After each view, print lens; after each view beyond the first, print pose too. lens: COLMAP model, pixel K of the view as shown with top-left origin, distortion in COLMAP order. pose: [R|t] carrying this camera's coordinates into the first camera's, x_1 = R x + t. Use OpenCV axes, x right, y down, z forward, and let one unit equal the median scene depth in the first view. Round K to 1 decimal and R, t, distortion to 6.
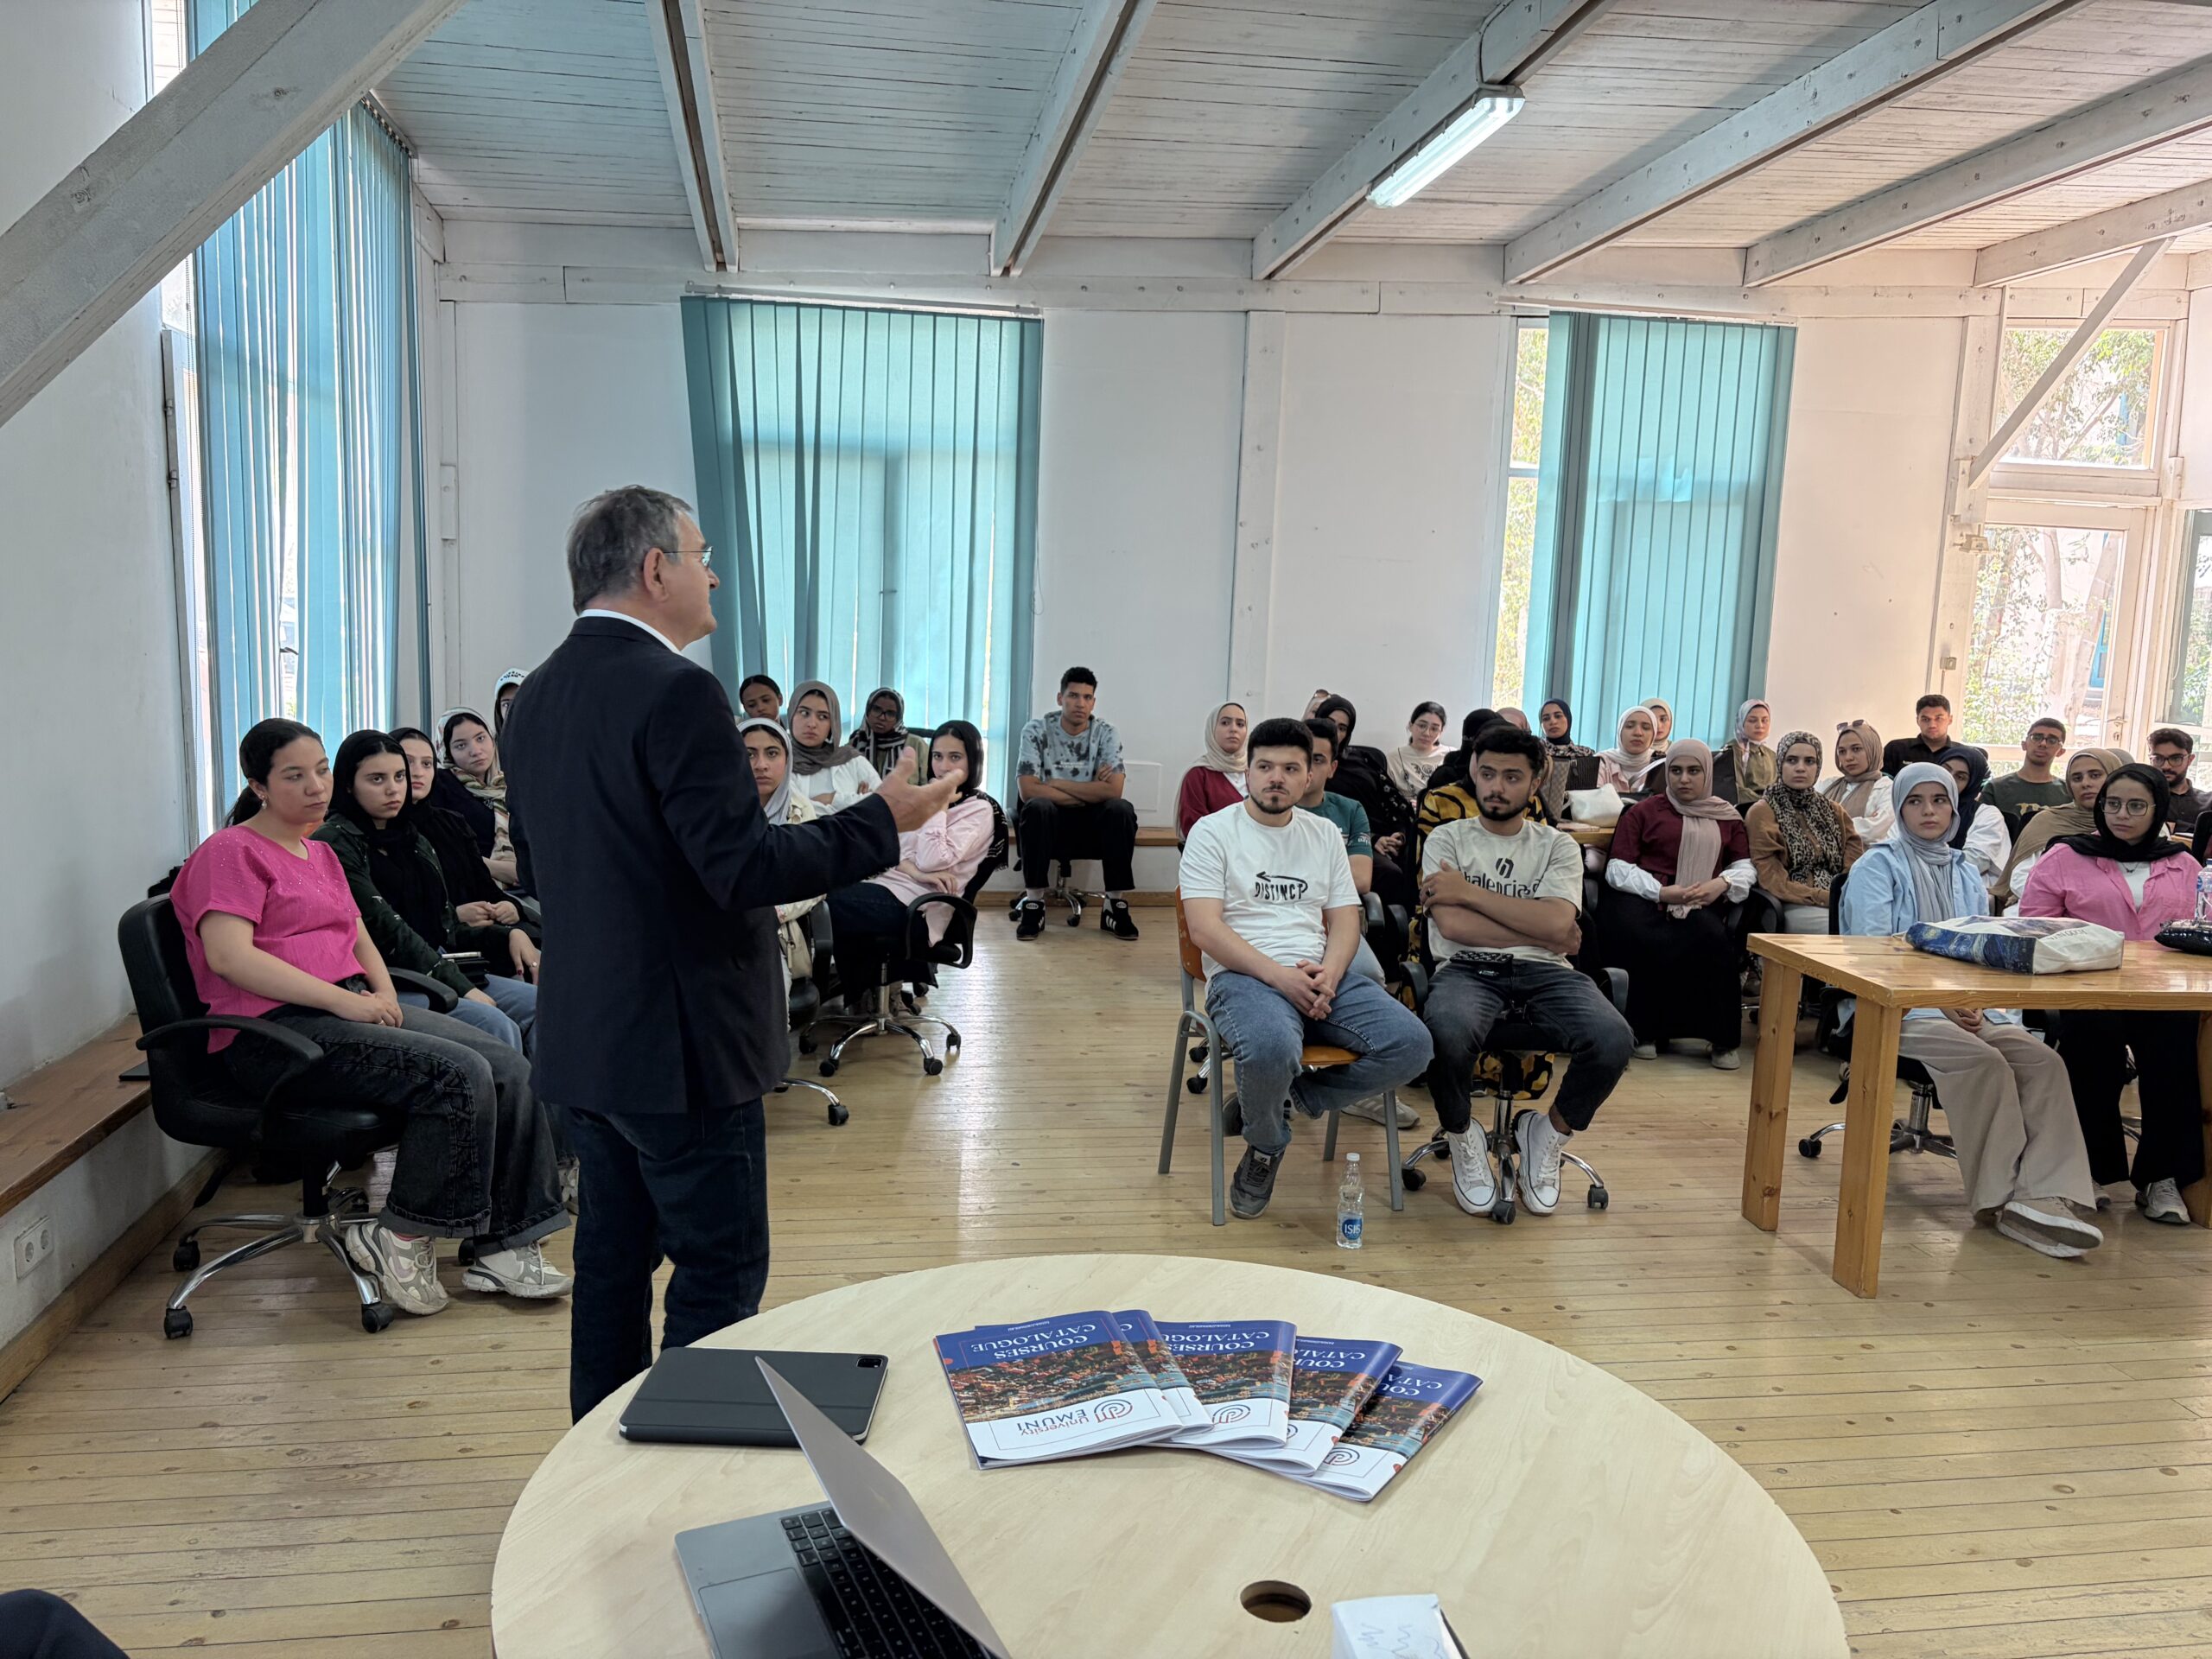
lens RADIAL K [[1731.6, 0, 1106.0], [0, 1731.6, 829.5], [0, 0, 1]] dist [0.006559, -0.001448]
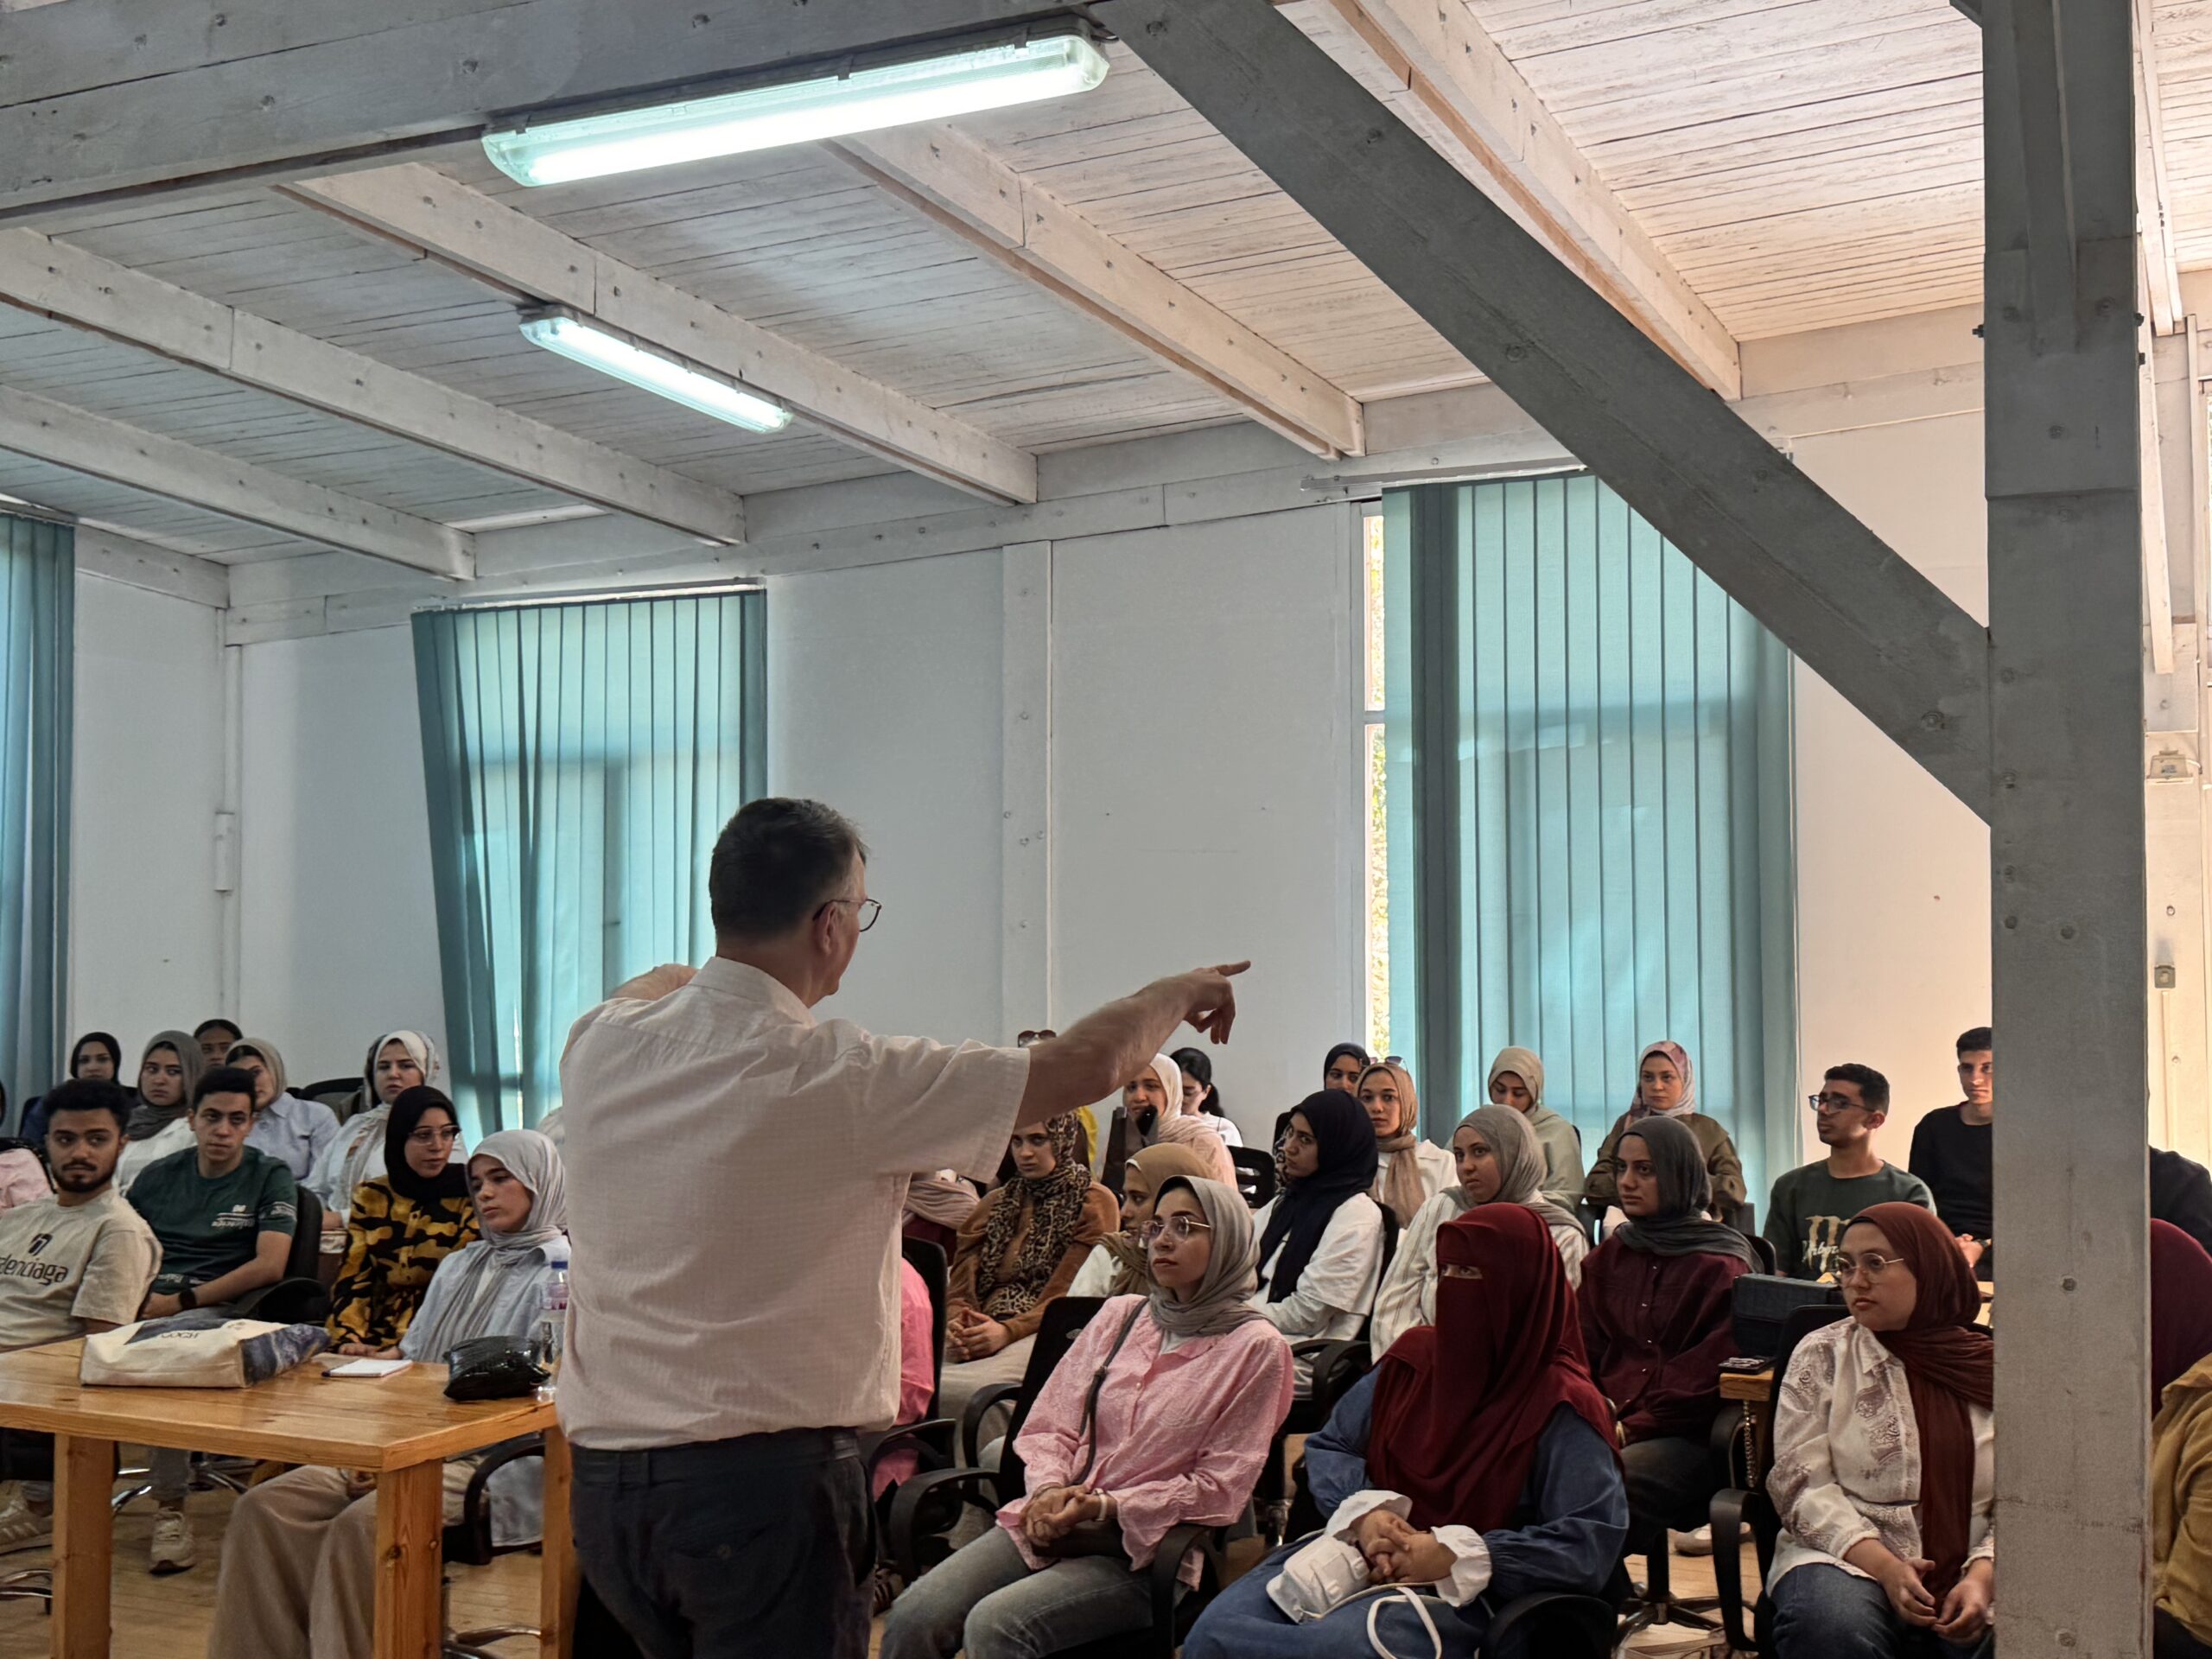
lens RADIAL K [[2478.7, 0, 1112.1], [0, 2478.7, 820.1], [0, 0, 1]] dist [0.235763, -0.540498]
pose [[0.813737, -0.060710, -0.578054, 0.795880], [-0.038188, 0.986797, -0.157396, -0.003714], [0.579978, 0.150154, 0.800675, 0.158139]]
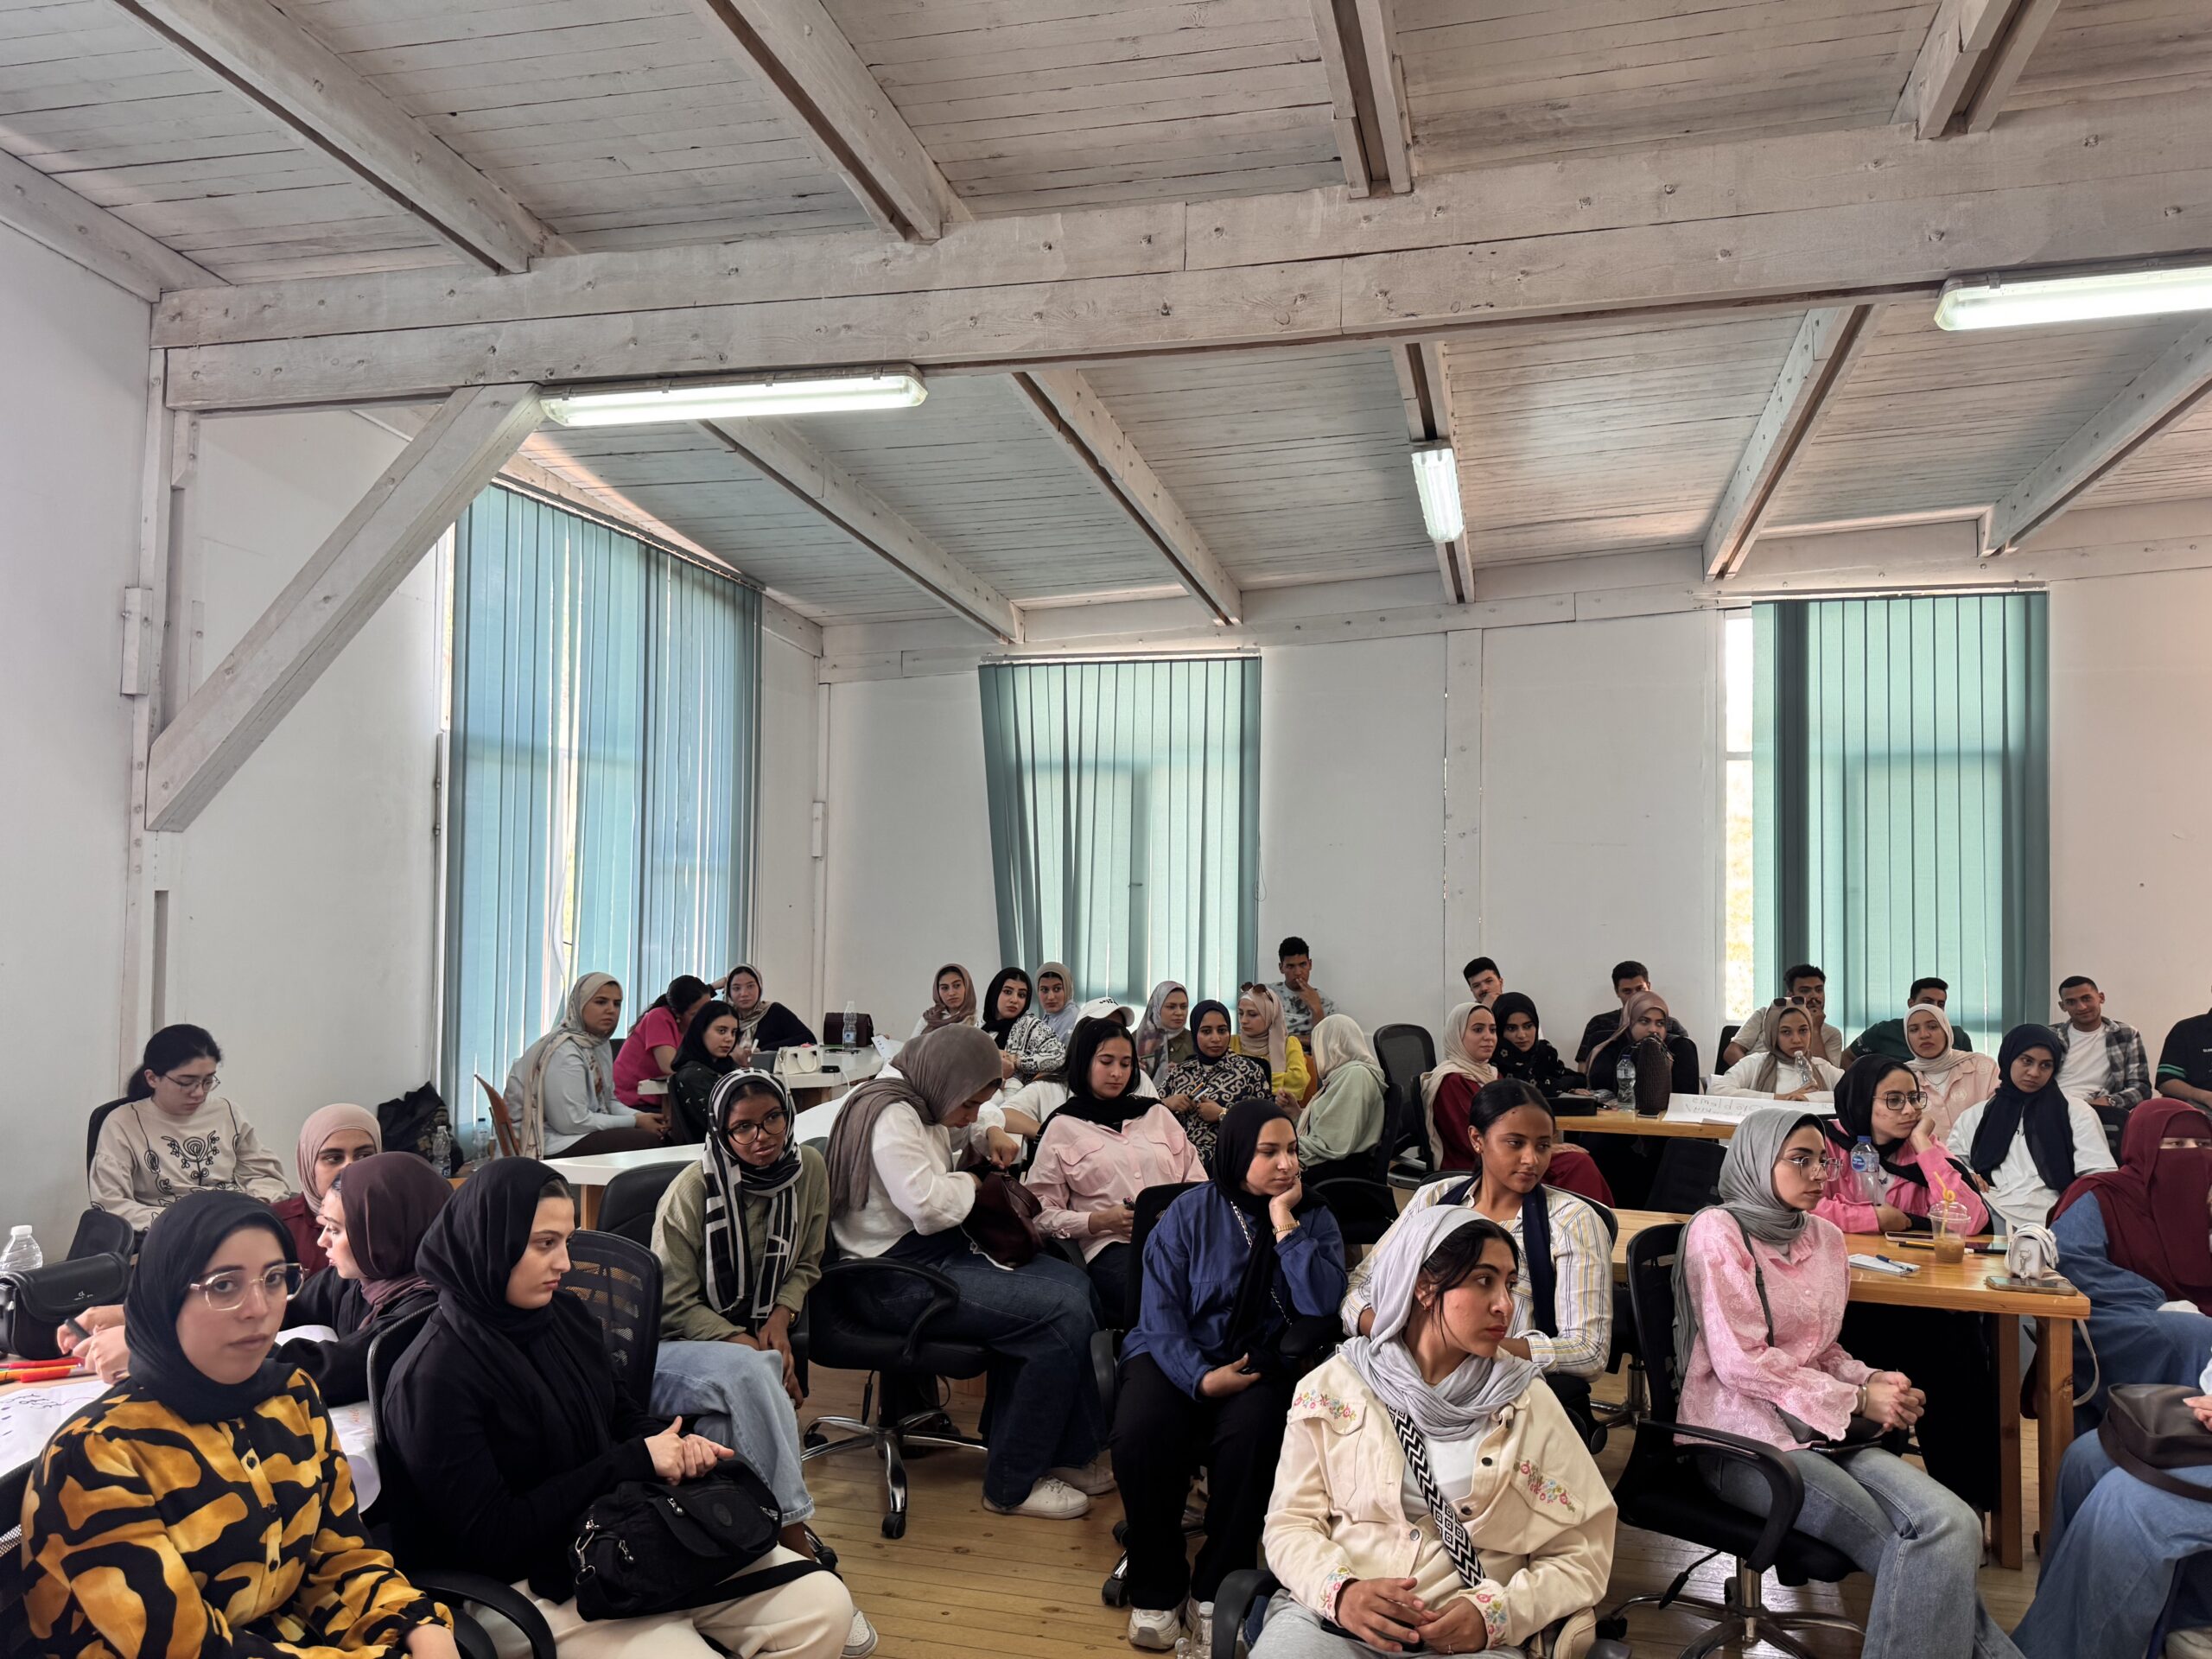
lens RADIAL K [[1564.6, 0, 1118.1], [0, 1564.6, 839.6], [0, 0, 1]] dist [0.081893, -0.115775]
pose [[0.904956, -0.036255, -0.423958, 0.333156], [-0.032728, 0.987481, -0.154304, 0.000293], [0.424245, 0.153513, 0.892440, 0.013605]]
